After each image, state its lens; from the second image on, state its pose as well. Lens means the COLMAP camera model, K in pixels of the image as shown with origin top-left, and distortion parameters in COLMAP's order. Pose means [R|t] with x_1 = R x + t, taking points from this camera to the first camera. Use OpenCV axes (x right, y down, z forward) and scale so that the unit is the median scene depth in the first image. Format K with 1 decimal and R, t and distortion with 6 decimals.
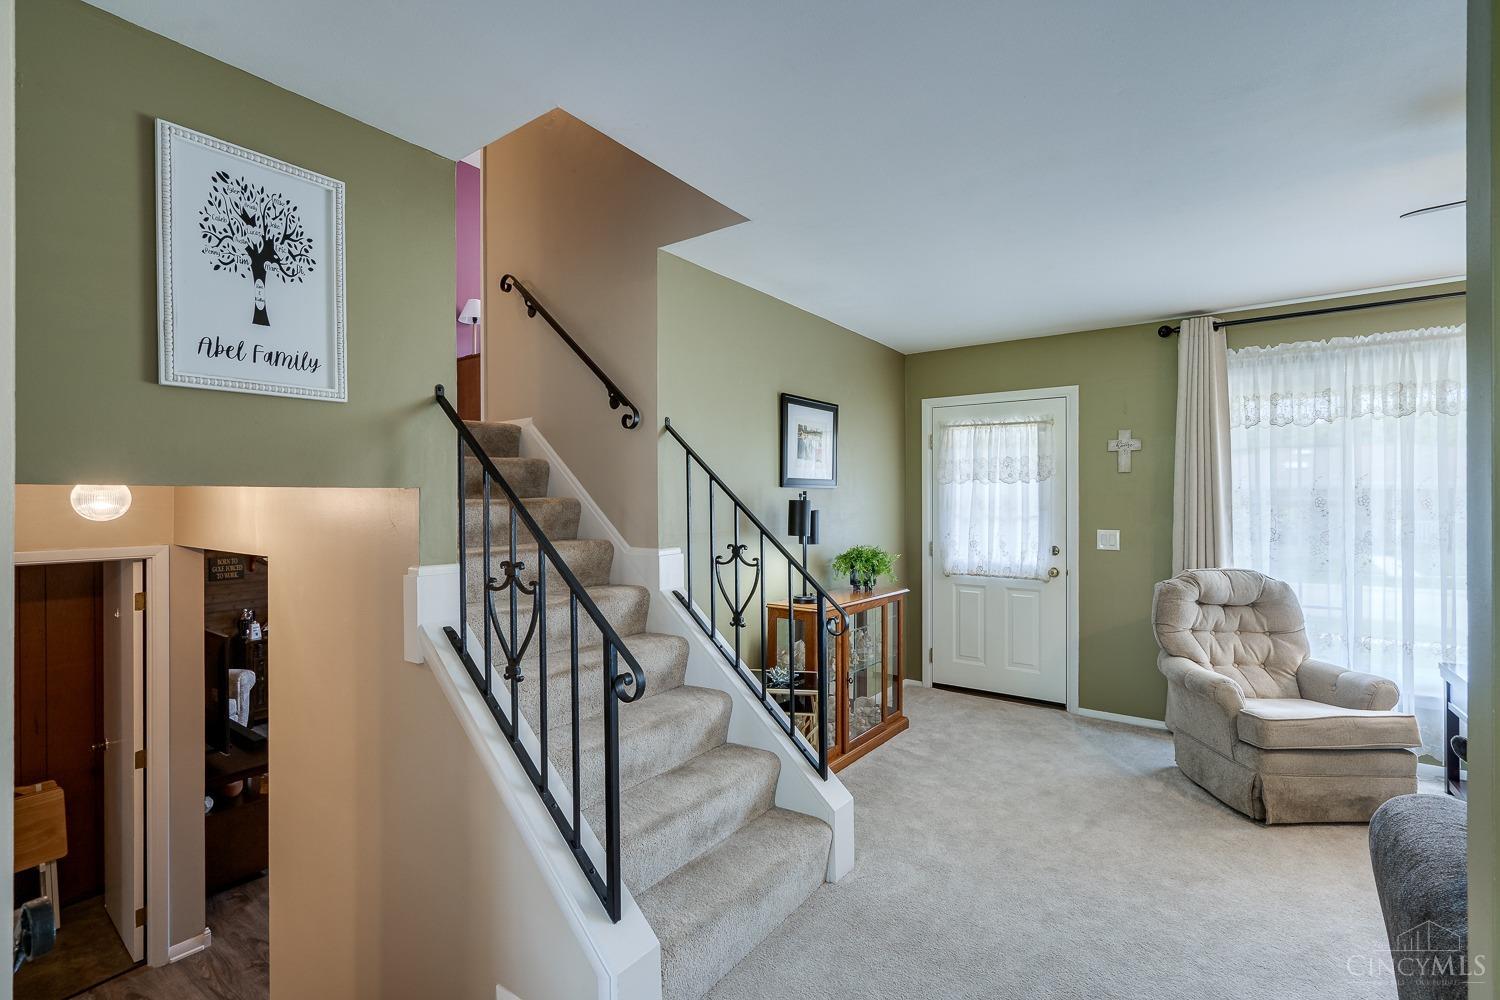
lens RADIAL K [[681.6, 0, 748.0], [0, 681.6, 497.6], [0, 0, 1]] dist [-0.006788, 0.003806]
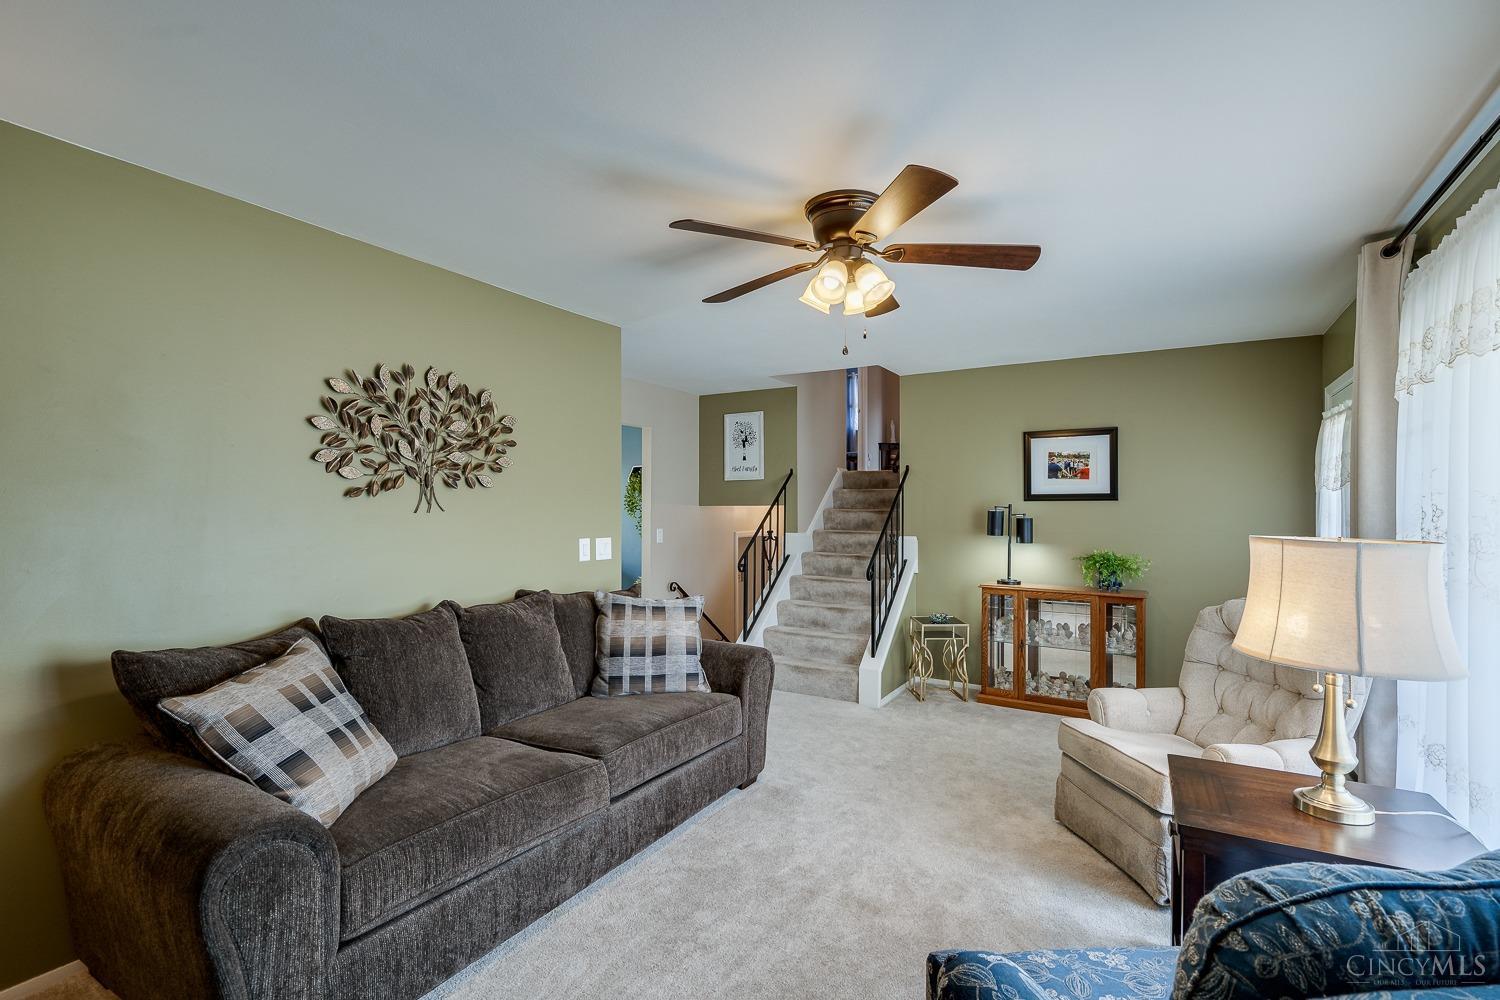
lens RADIAL K [[687.7, 0, 756.4], [0, 687.7, 508.1], [0, 0, 1]] dist [-0.001579, -0.000014]
pose [[0.086056, -0.003089, -0.996286, 1.413558], [-0.001616, 0.999993, -0.003240, 0.003267], [0.996289, 0.001889, 0.086050, 0.370302]]
